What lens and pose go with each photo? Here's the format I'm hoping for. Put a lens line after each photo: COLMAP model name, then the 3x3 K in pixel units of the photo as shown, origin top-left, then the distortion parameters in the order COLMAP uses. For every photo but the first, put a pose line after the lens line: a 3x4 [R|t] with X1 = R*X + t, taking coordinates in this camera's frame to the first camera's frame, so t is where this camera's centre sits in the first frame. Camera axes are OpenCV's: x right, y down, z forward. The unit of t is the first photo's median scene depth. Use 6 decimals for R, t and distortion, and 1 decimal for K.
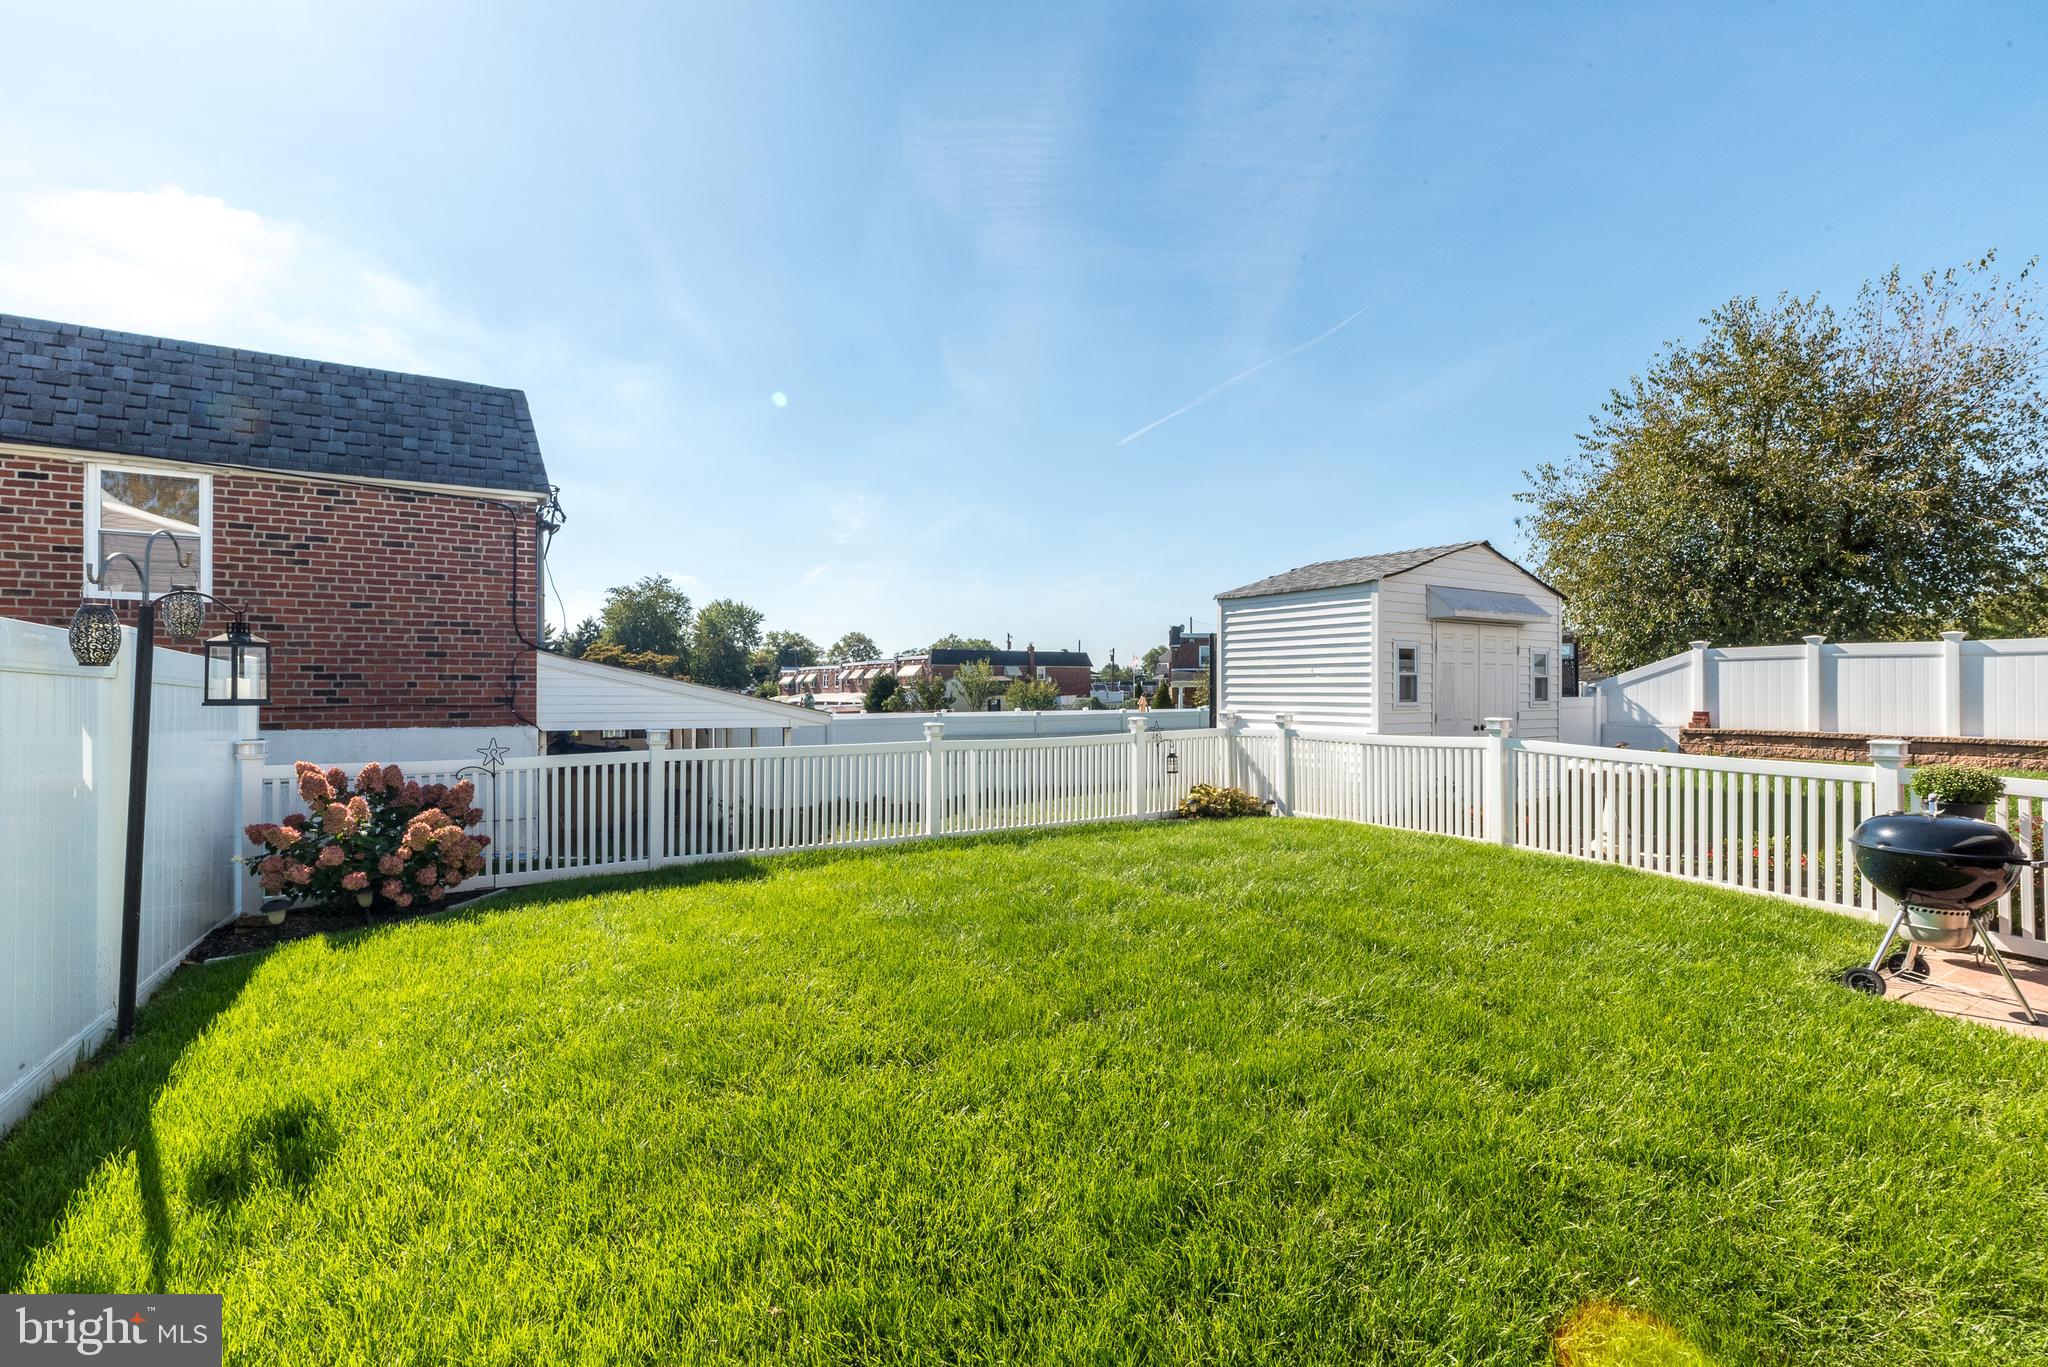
lens RADIAL K [[892.9, 0, 1024.7], [0, 892.9, 680.0], [0, 0, 1]] dist [0.004549, 0.000898]
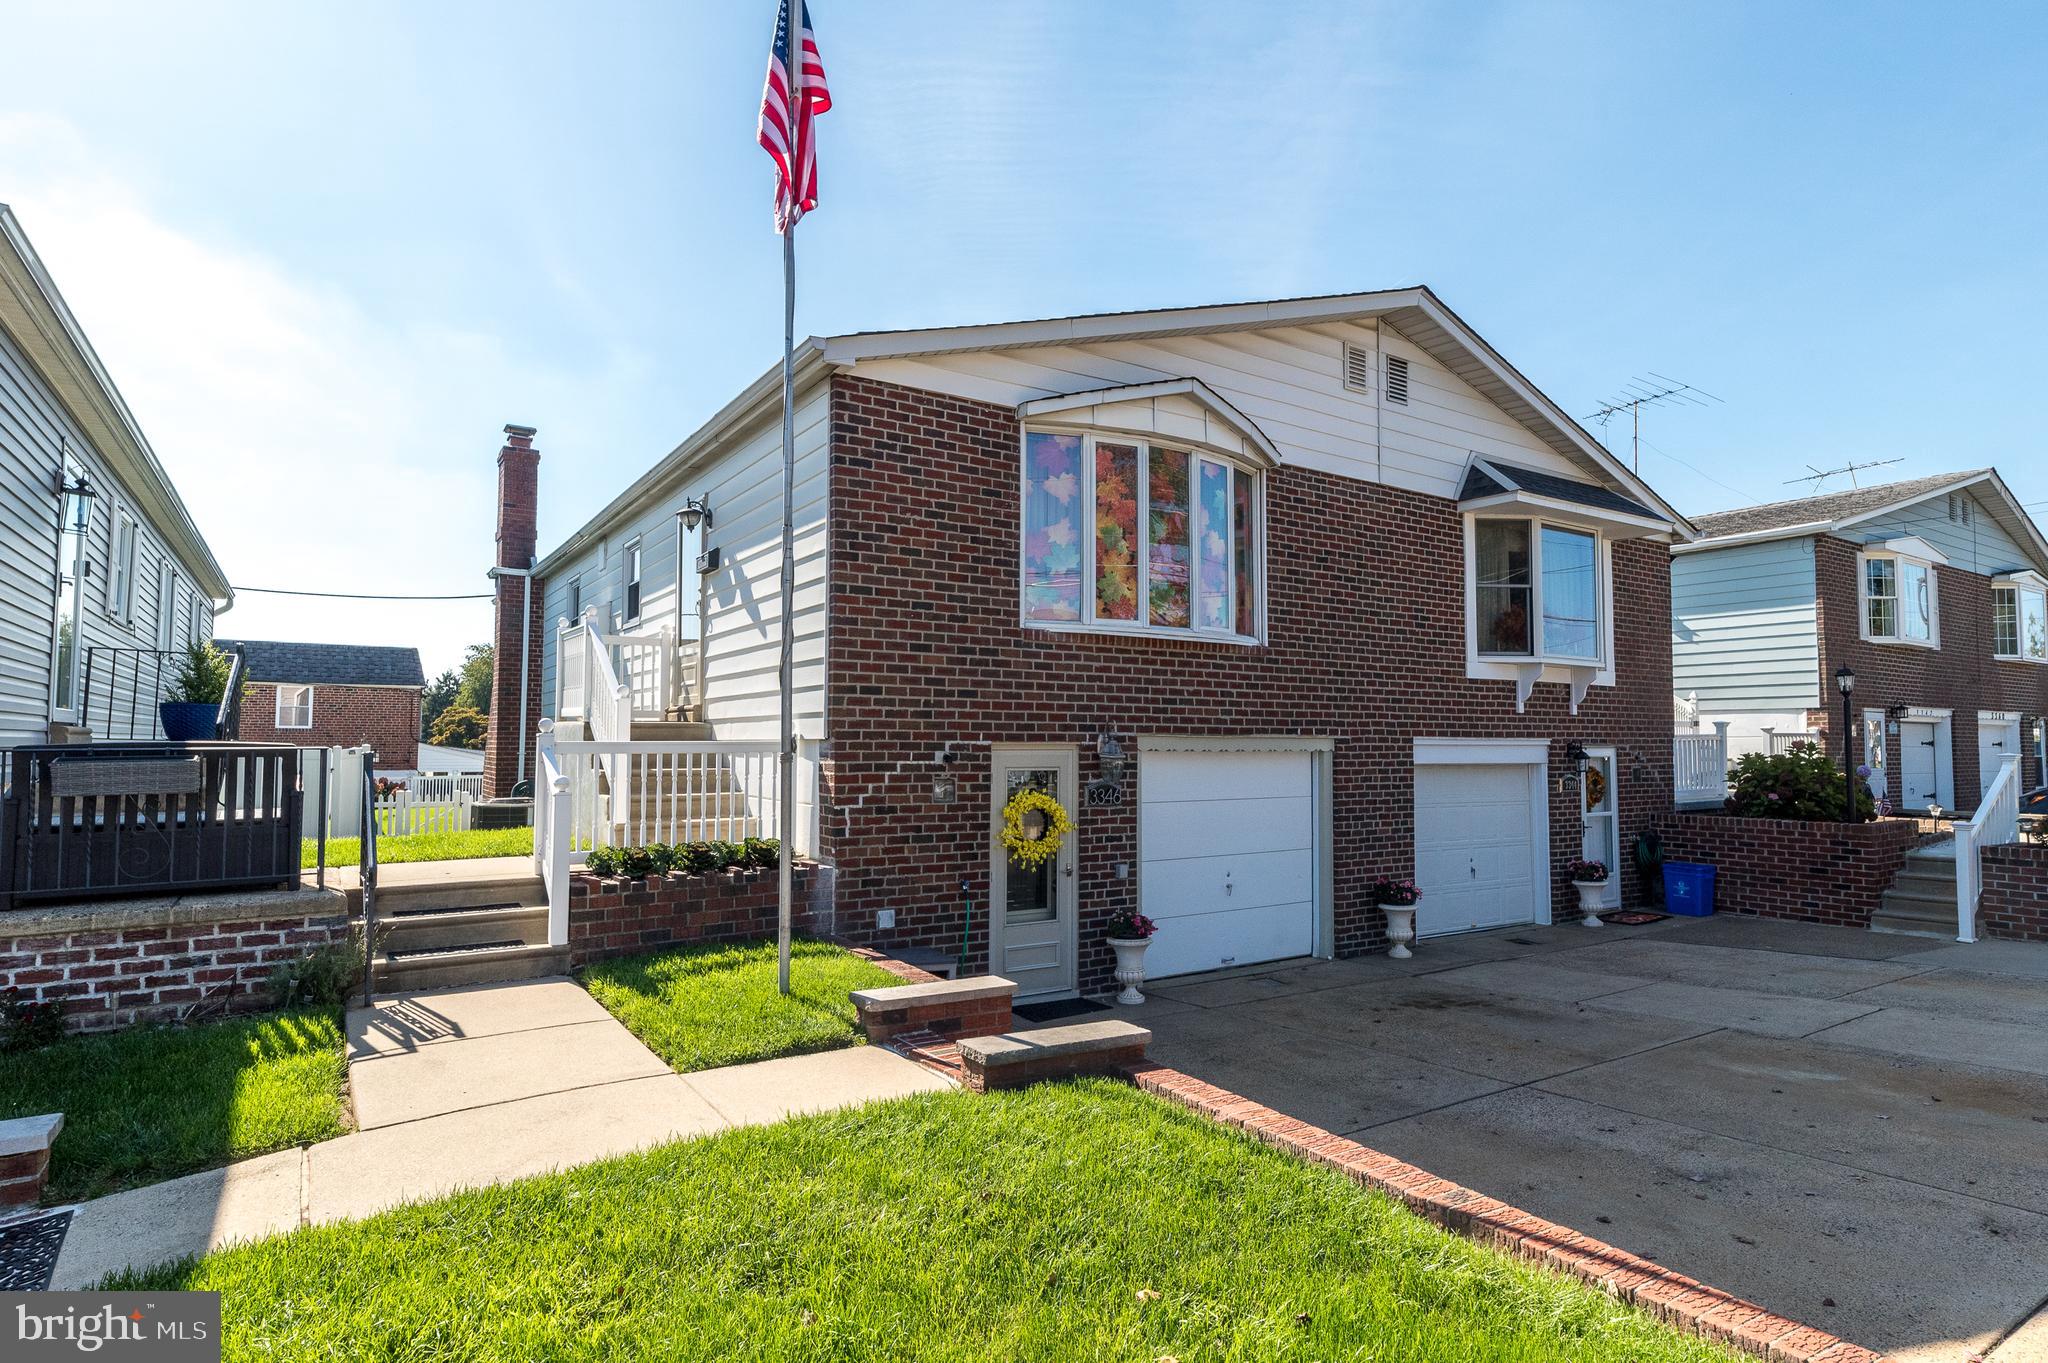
lens RADIAL K [[1072.4, 0, 1020.5], [0, 1072.4, 690.1], [0, 0, 1]] dist [-0.005127, 0.000425]
pose [[0.999312, 0.006859, 0.036455, 1.219203], [-0.005280, 0.999051, -0.043223, -0.065286], [-0.036717, 0.043001, 0.998400, -2.436689]]
